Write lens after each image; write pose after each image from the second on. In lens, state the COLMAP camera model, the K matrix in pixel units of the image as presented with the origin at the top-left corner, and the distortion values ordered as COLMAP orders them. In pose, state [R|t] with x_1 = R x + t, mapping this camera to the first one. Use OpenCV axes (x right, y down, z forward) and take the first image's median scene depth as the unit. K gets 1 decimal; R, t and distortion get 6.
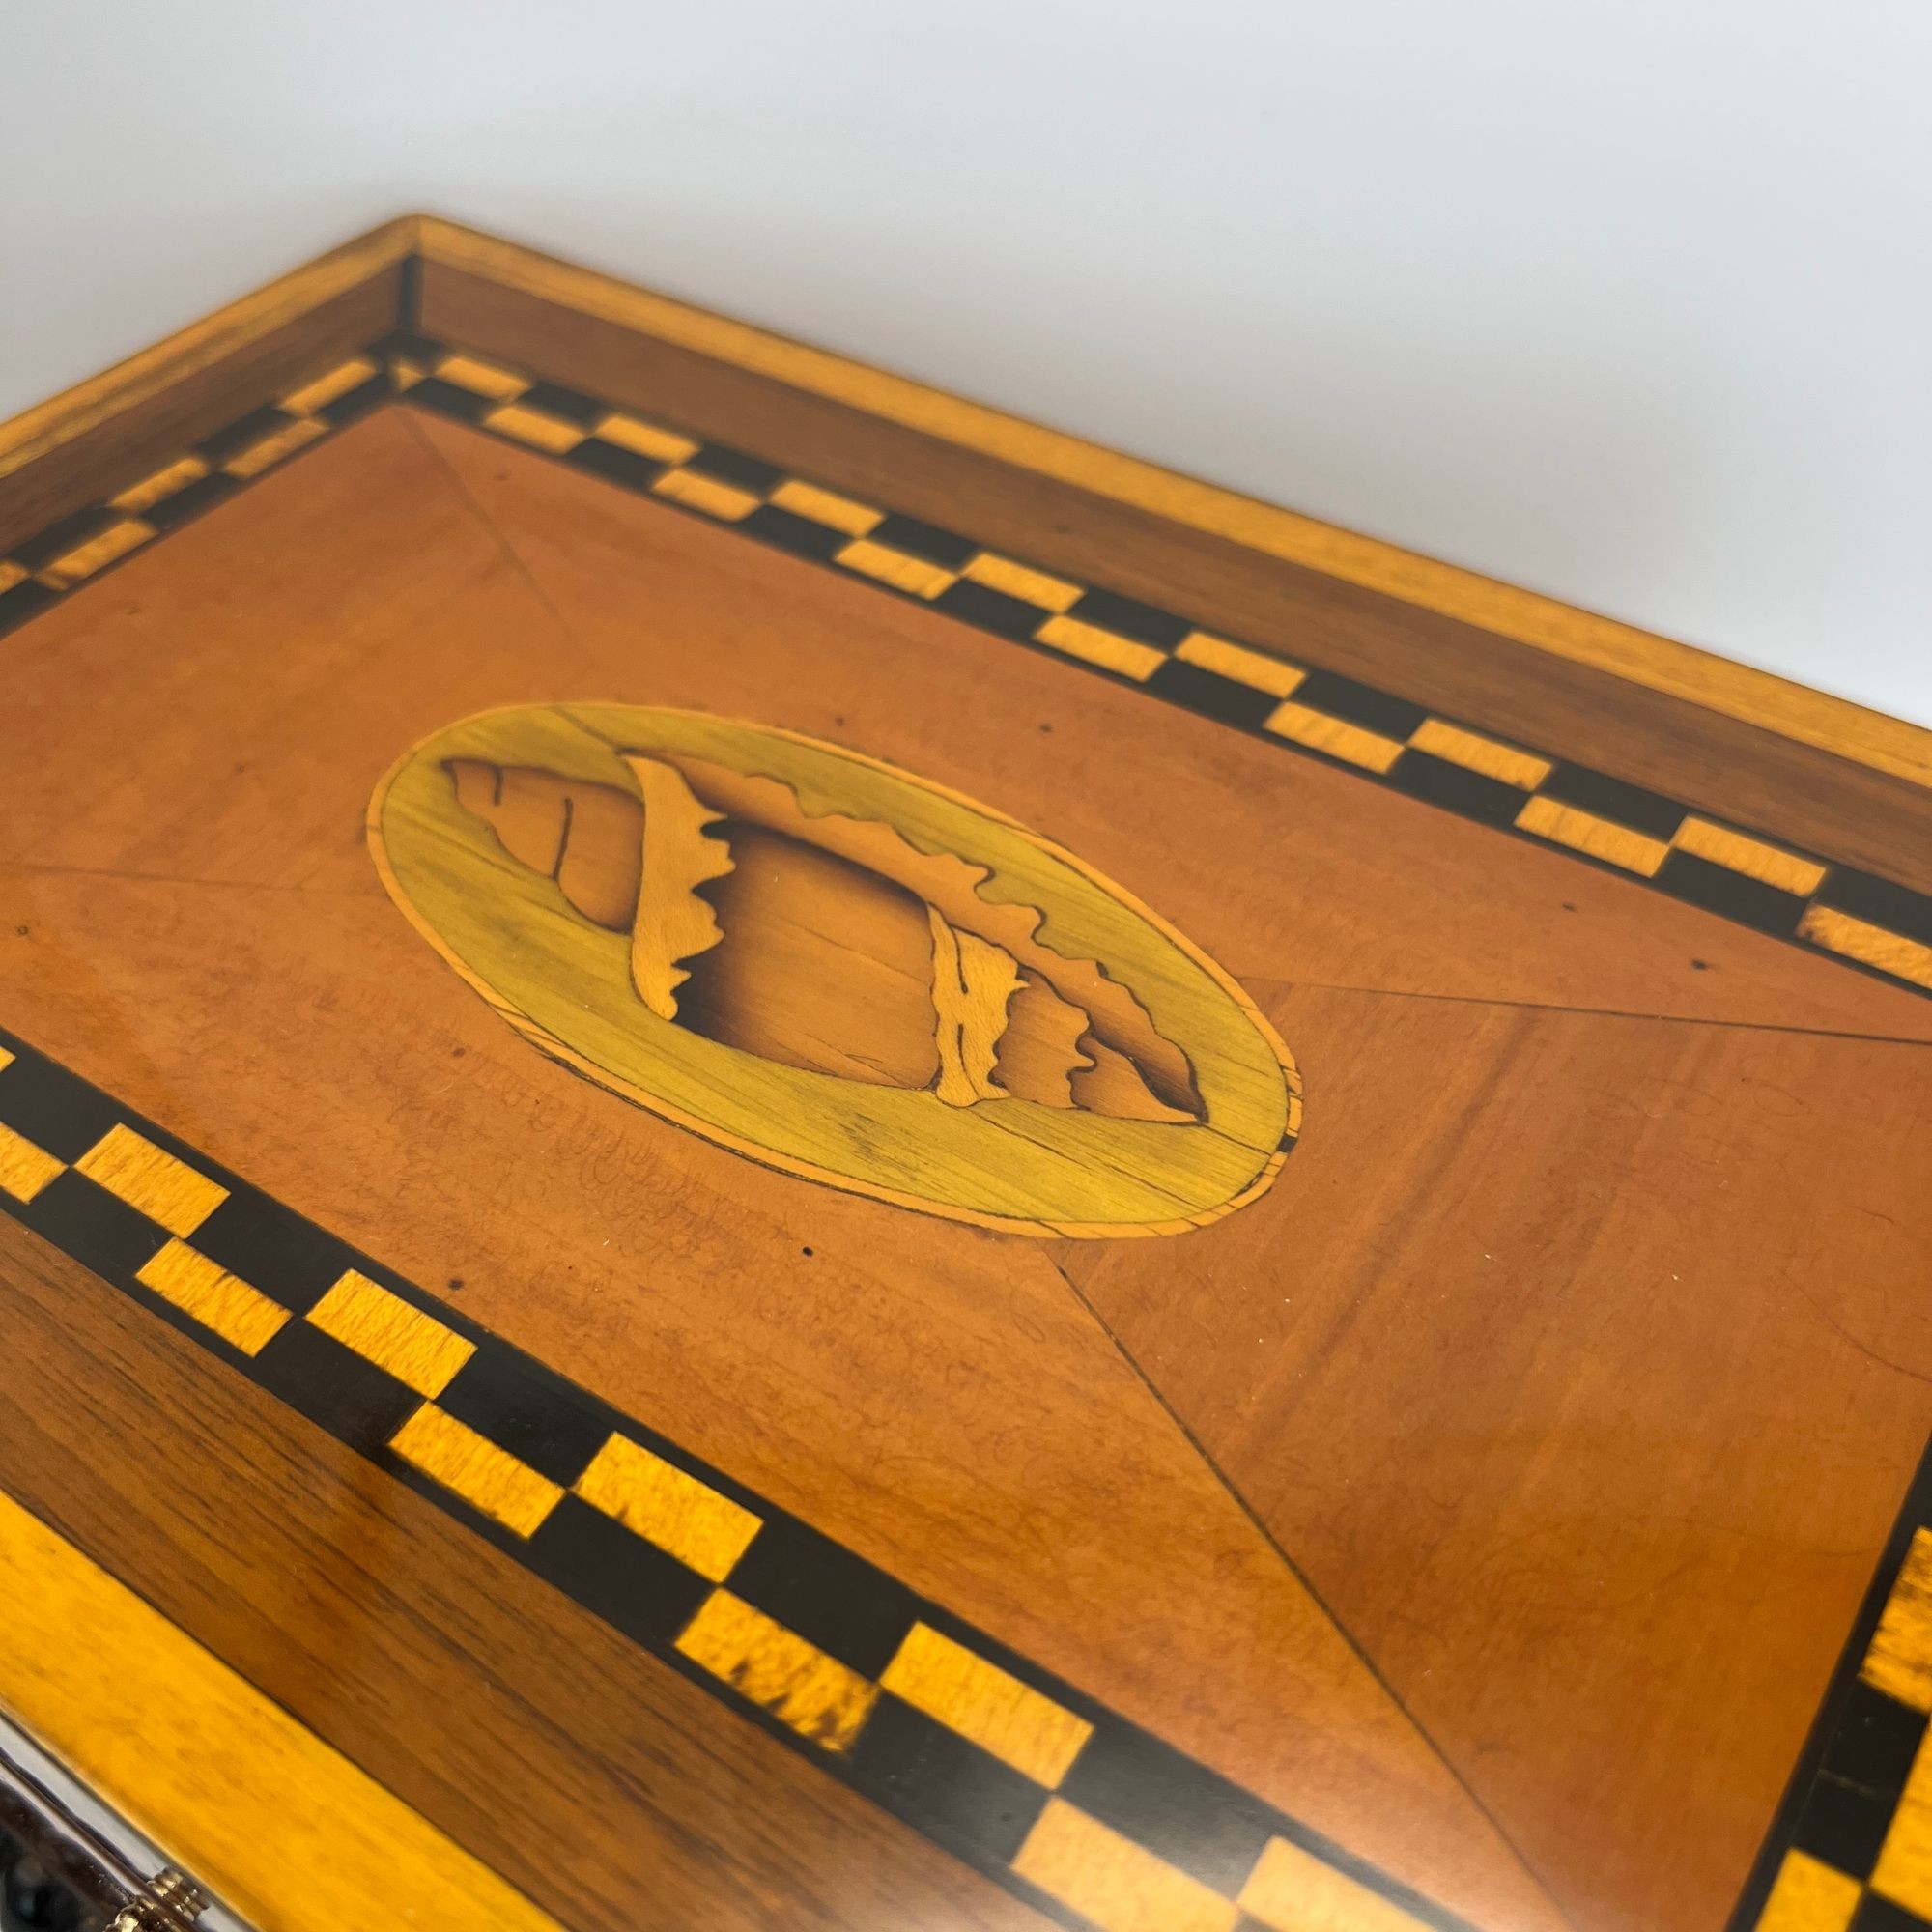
lens RADIAL K [[2029.7, 0, 959.5], [0, 2029.7, 963.1], [0, 0, 1]] dist [0.113689, -0.427238]
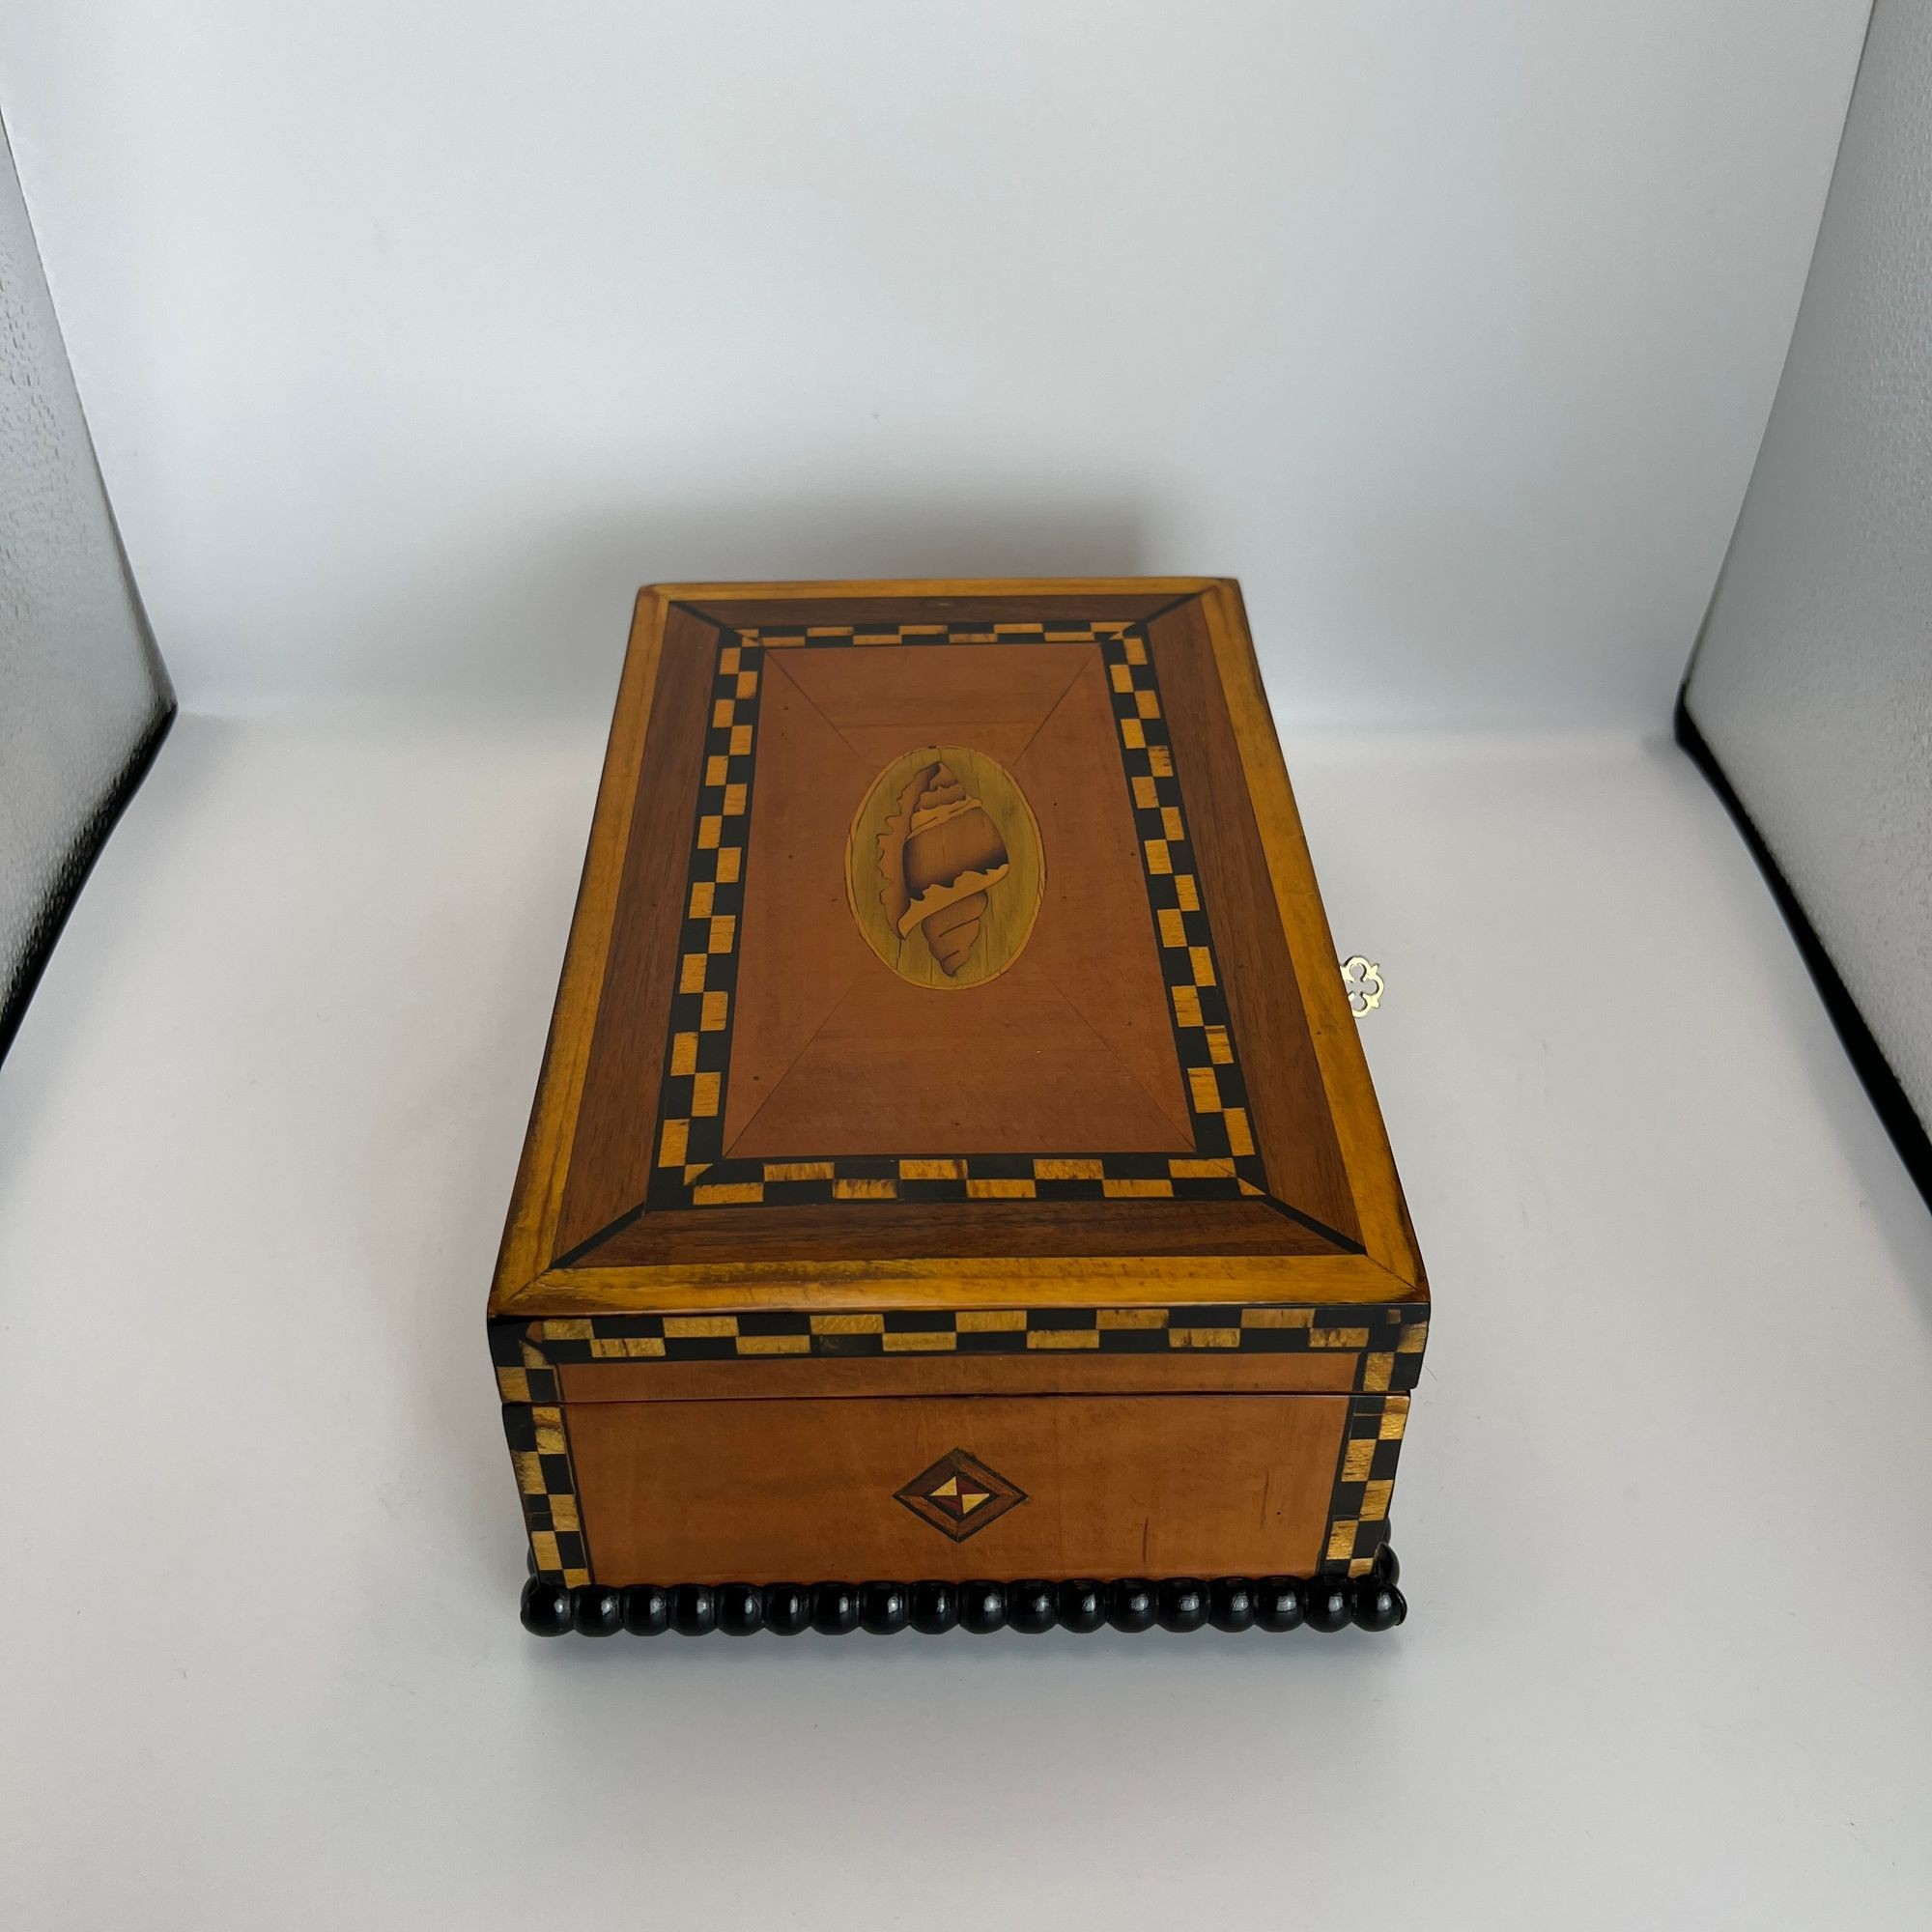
lens RADIAL K [[1987.2, 0, 963.0], [0, 1987.2, 946.3], [0, 0, 1]] dist [0.211689, -0.868838]
pose [[-0.588691, -0.491425, 0.641829, -1.760910], [0.588714, 0.283462, 0.757011, -1.877383], [-0.553948, 0.823499, 0.122438, 0.745150]]
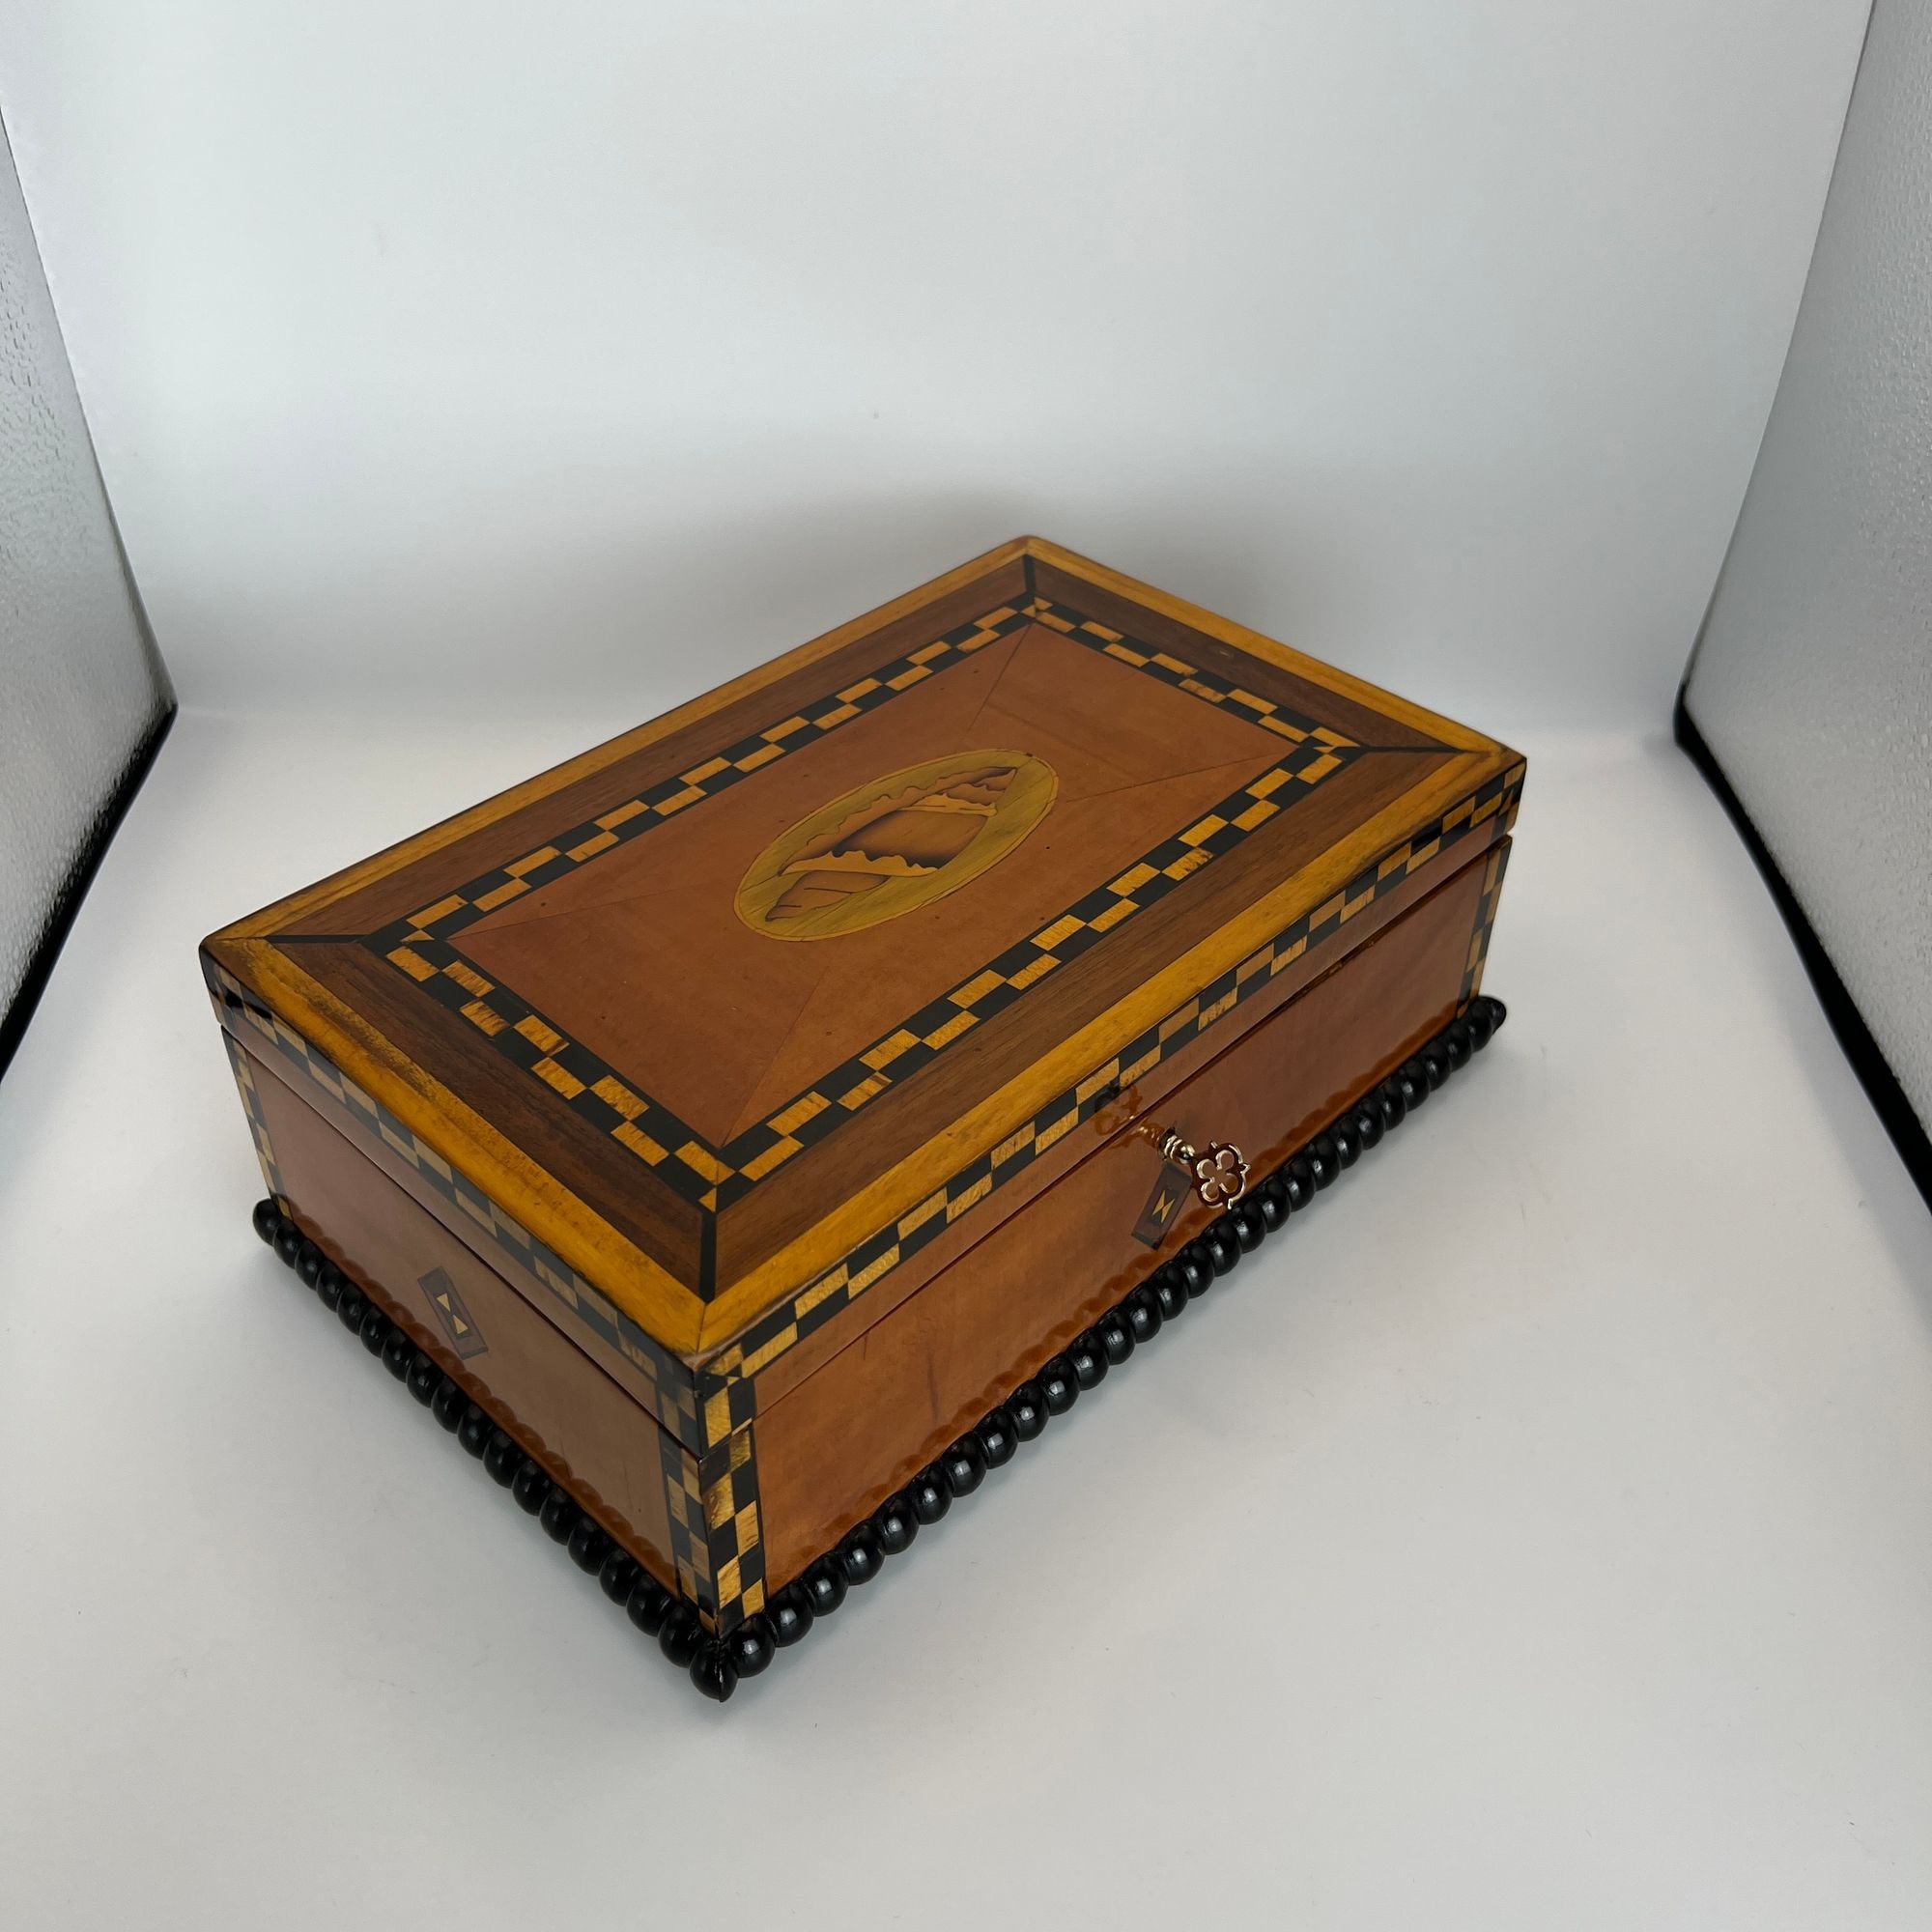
lens RADIAL K [[1987.2, 0, 963.0], [0, 1987.2, 946.3], [0, 0, 1]] dist [0.211689, -0.868838]
pose [[0.164912, -0.606234, 0.778000, -2.132418], [0.702922, 0.625574, 0.338462, -0.737008], [-0.691884, 0.491057, 0.529300, -0.362640]]
